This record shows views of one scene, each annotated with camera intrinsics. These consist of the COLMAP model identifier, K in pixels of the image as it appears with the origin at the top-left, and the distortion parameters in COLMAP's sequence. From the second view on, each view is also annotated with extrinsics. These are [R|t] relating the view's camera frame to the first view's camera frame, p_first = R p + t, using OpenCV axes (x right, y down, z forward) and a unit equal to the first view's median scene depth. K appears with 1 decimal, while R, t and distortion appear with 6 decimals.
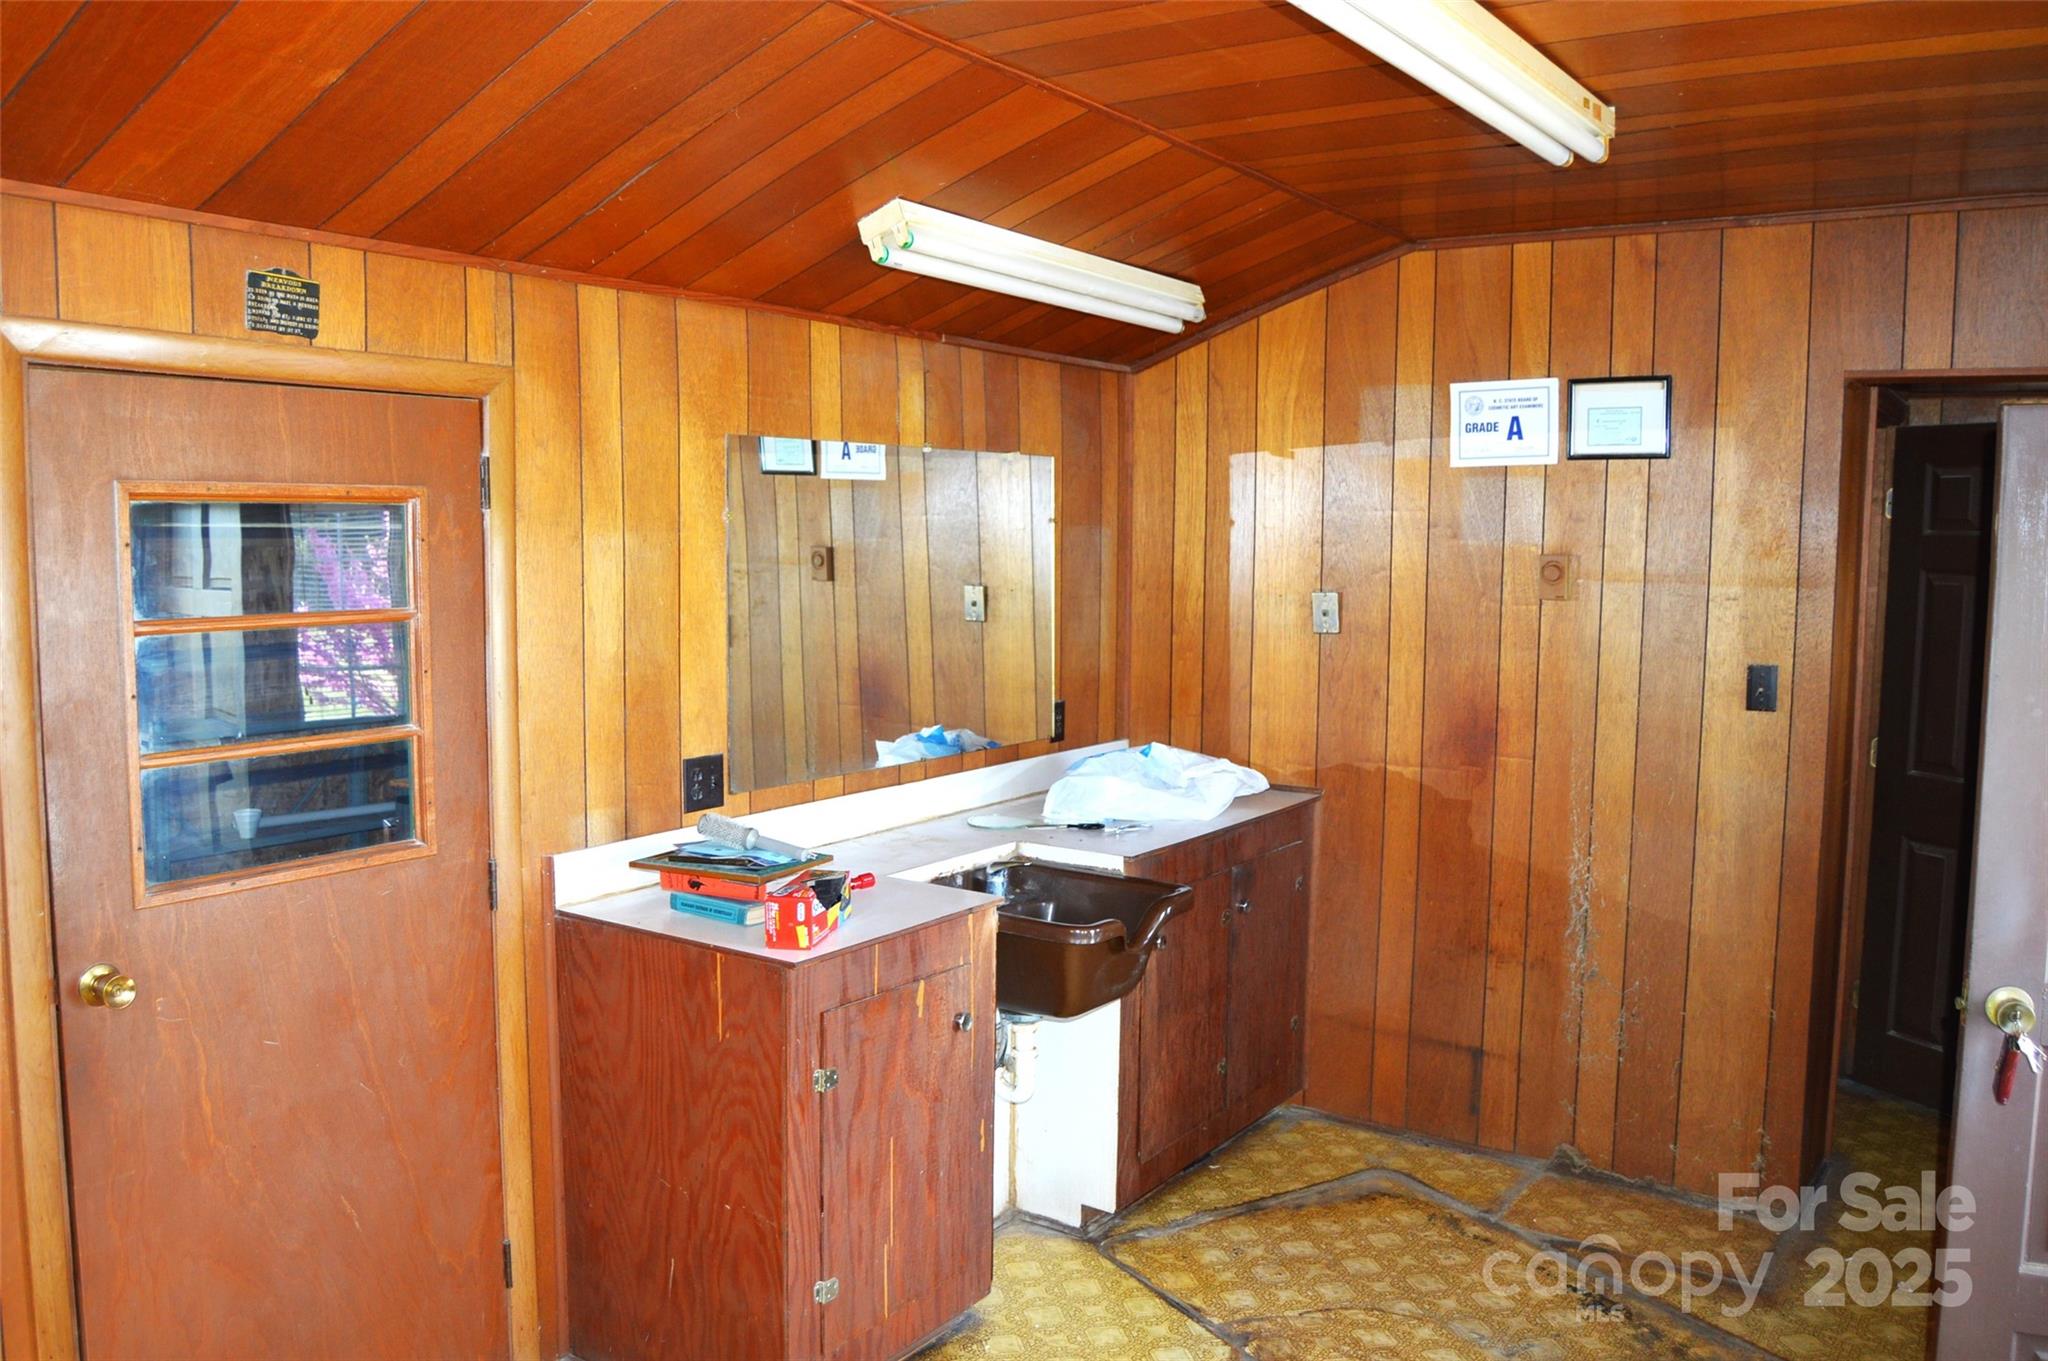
lens RADIAL K [[1626.1, 0, 1020.7], [0, 1626.1, 685.7], [0, 0, 1]] dist [-0.091405, 0.032444]
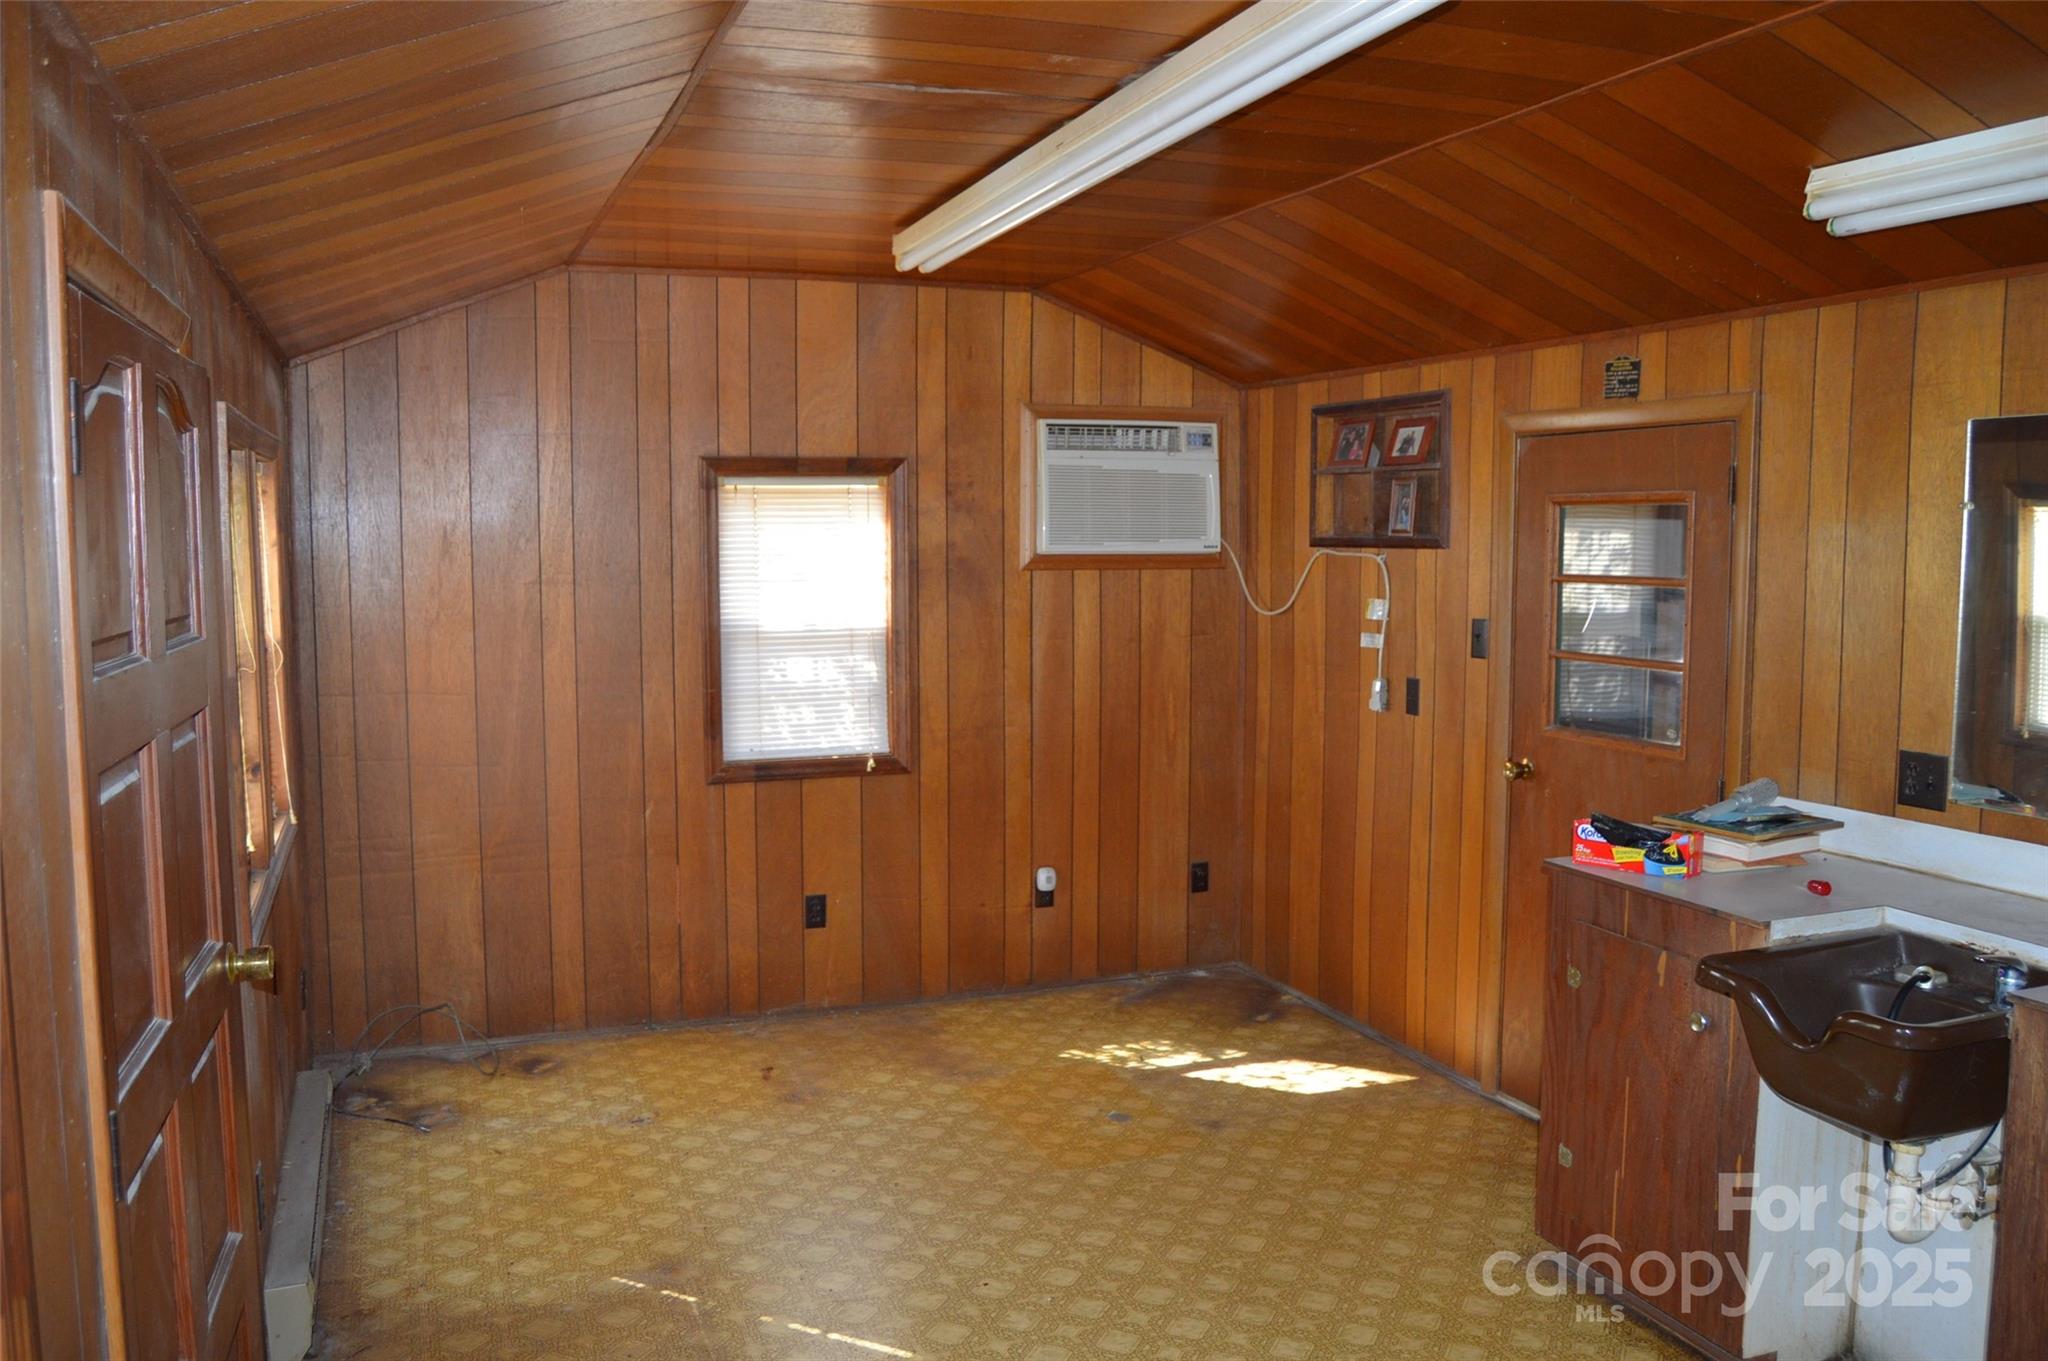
lens RADIAL K [[1626.1, 0, 1024.0], [0, 1626.1, 681.2], [0, 0, 1]] dist [-0.091405, 0.032444]
pose [[-0.567582, 0.060208, -0.821112, 0.804849], [-0.090638, 0.986691, 0.135001, -0.071226], [0.818313, 0.151048, -0.554571, 0.973813]]
